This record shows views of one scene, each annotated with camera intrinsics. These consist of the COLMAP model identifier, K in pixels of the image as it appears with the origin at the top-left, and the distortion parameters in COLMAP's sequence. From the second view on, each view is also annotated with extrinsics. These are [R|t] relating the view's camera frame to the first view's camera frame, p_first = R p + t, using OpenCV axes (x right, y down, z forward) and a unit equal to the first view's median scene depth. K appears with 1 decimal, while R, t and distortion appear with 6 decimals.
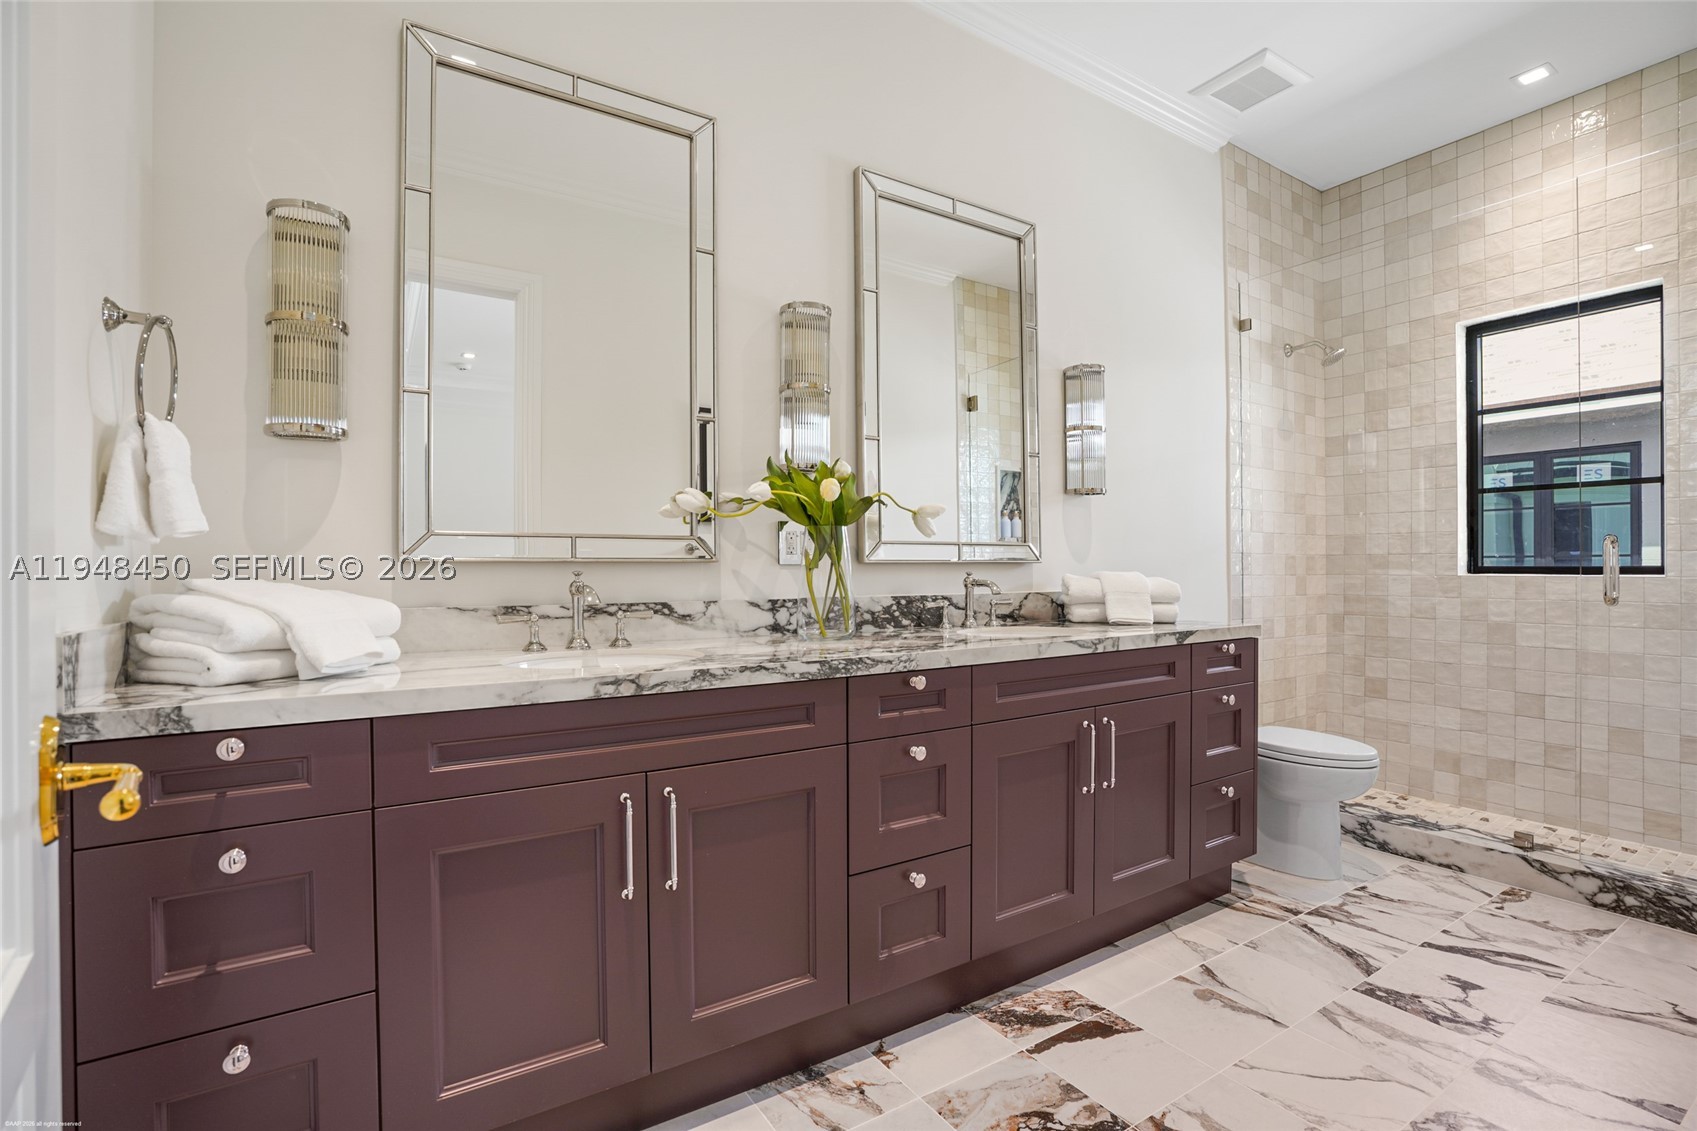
lens RADIAL K [[784.6, 0, 849.9], [0, 784.6, 568.6], [0, 0, 1]] dist [-0.002486, -0.000129]
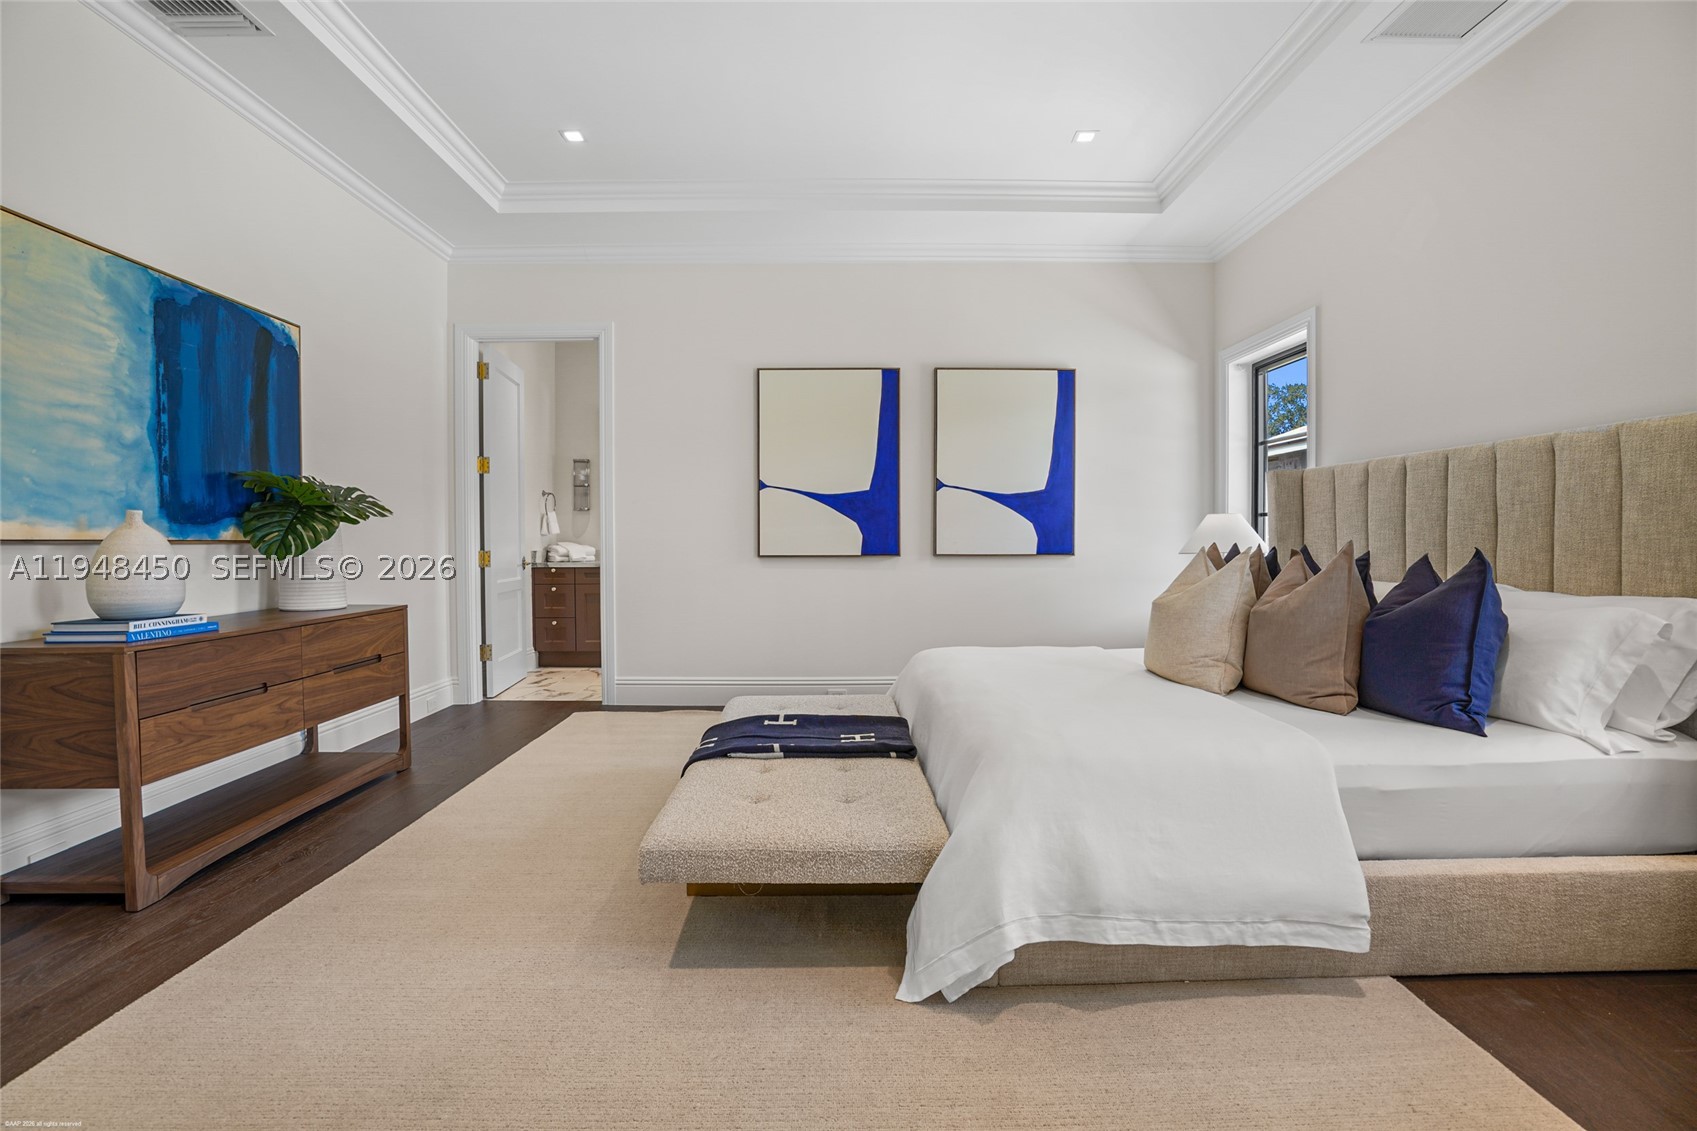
lens RADIAL K [[784.6, 0, 847.9], [0, 784.6, 559.2], [0, 0, 1]] dist [-0.002486, -0.000129]
pose [[0.849961, 0.008256, -0.526781, 3.651394], [0.002279, 0.999810, 0.019347, 0.030909], [0.526841, -0.017644, 0.849781, -2.470905]]
